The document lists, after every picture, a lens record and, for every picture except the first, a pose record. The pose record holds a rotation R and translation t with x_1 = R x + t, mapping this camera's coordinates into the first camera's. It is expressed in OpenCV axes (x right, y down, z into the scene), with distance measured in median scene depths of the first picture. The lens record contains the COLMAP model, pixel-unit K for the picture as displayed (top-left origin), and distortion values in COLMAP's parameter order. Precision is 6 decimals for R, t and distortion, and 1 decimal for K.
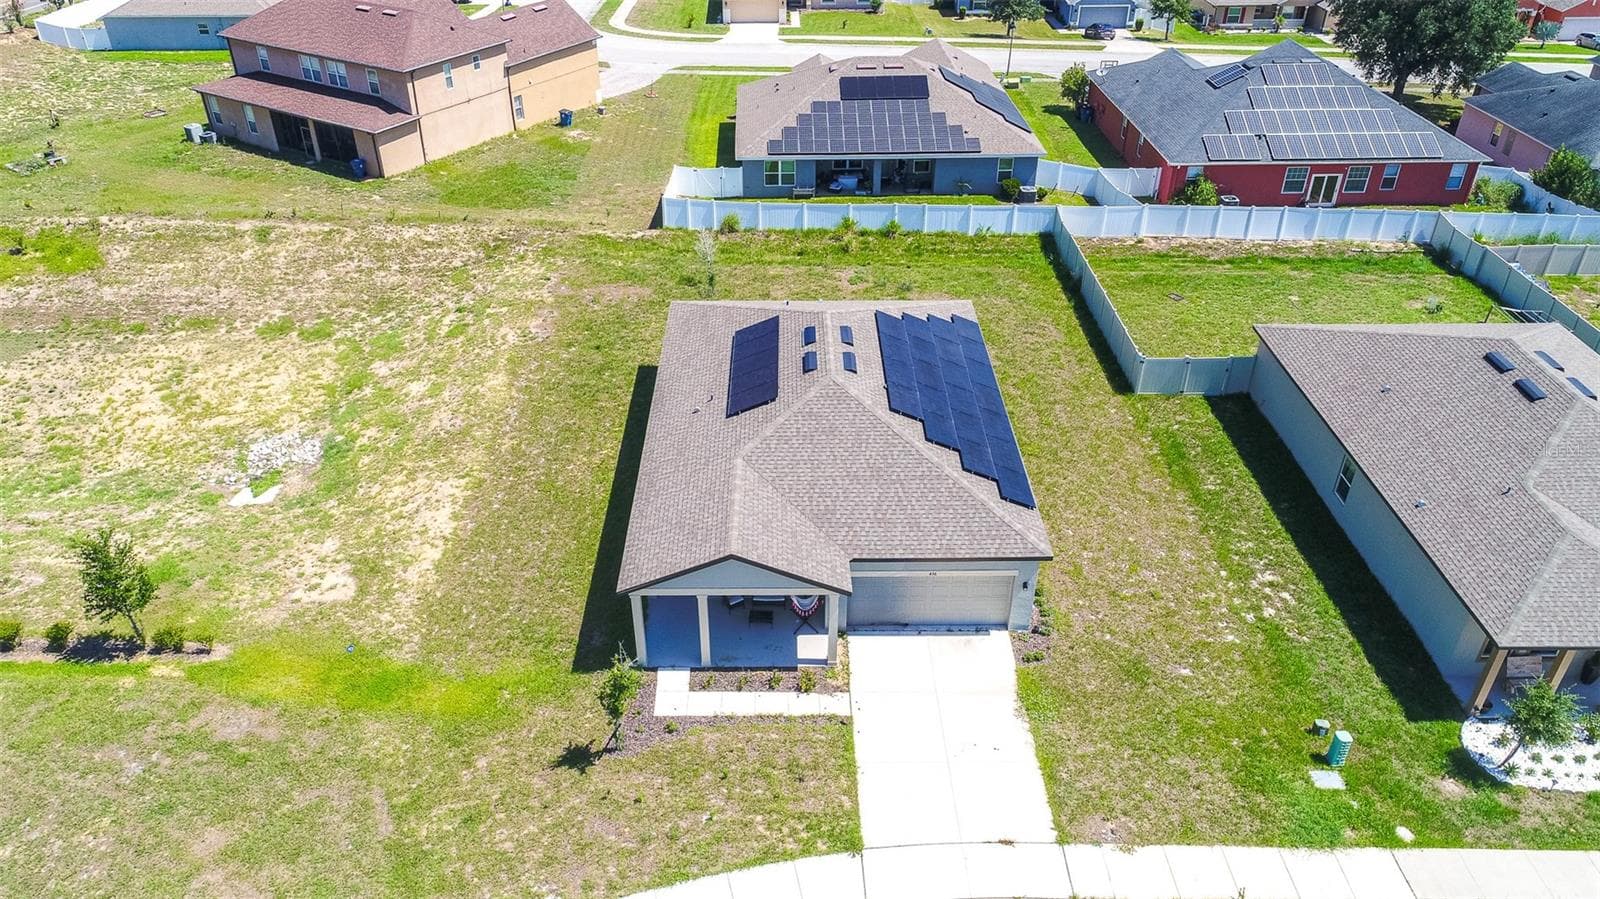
lens RADIAL K [[1123.6, 0, 792.3], [0, 1123.6, 444.4], [0, 0, 1]] dist [-0.000891, 0.001429]
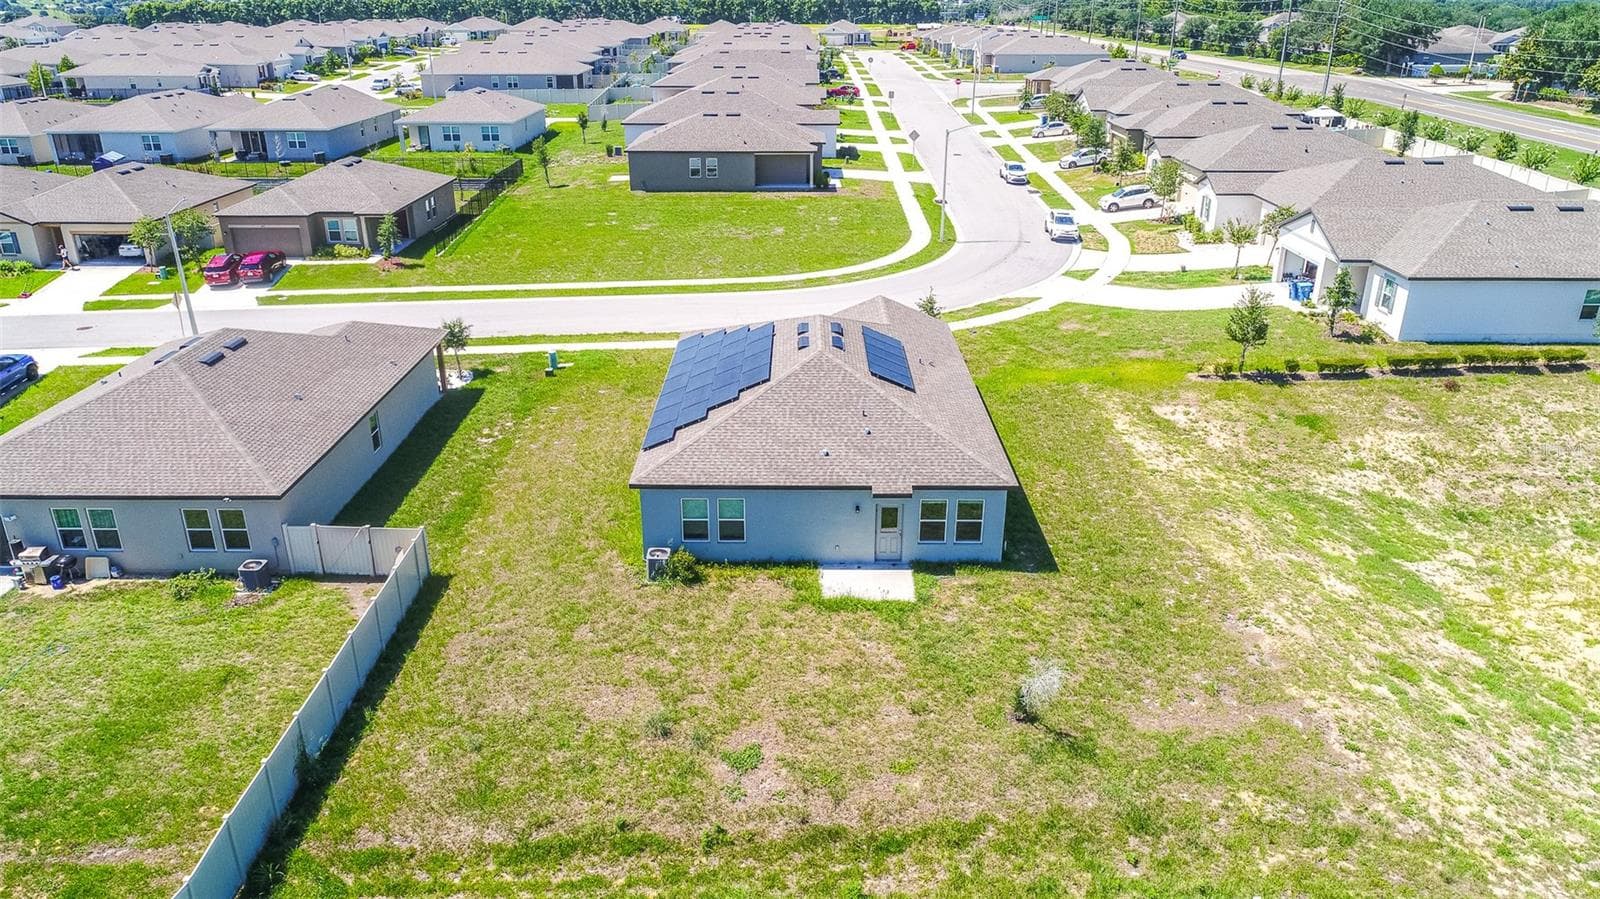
lens RADIAL K [[1123.6, 0, 792.3], [0, 1123.6, 444.4], [0, 0, 1]] dist [-0.000891, 0.001429]
pose [[-0.999910, -0.004448, 0.012642, 0.028508], [0.007852, 0.570046, 0.821575, -0.596003], [-0.010861, 0.821600, -0.569960, 1.086665]]
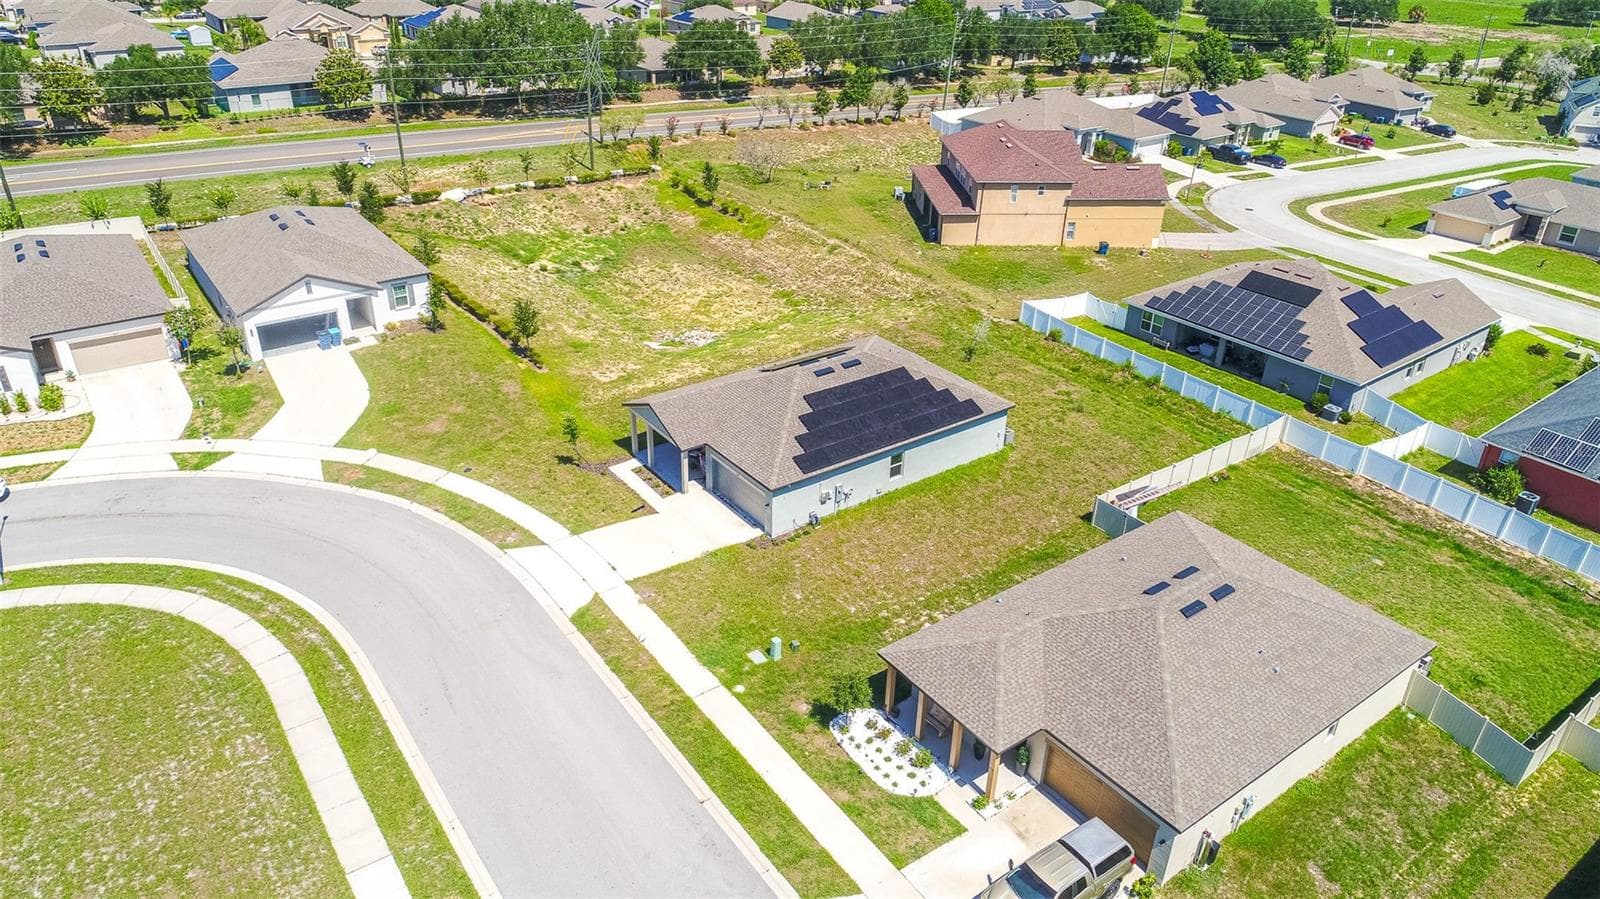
lens RADIAL K [[1067.0, 0, 800.0], [0, 1067.0, 449.5], [0, 0, 1]] dist [0.003049, -0.002281]
pose [[0.585469, 0.396885, -0.706900, 0.725740], [-0.459502, 0.880834, 0.113971, -0.082366], [0.667895, 0.258095, 0.698071, -0.053313]]
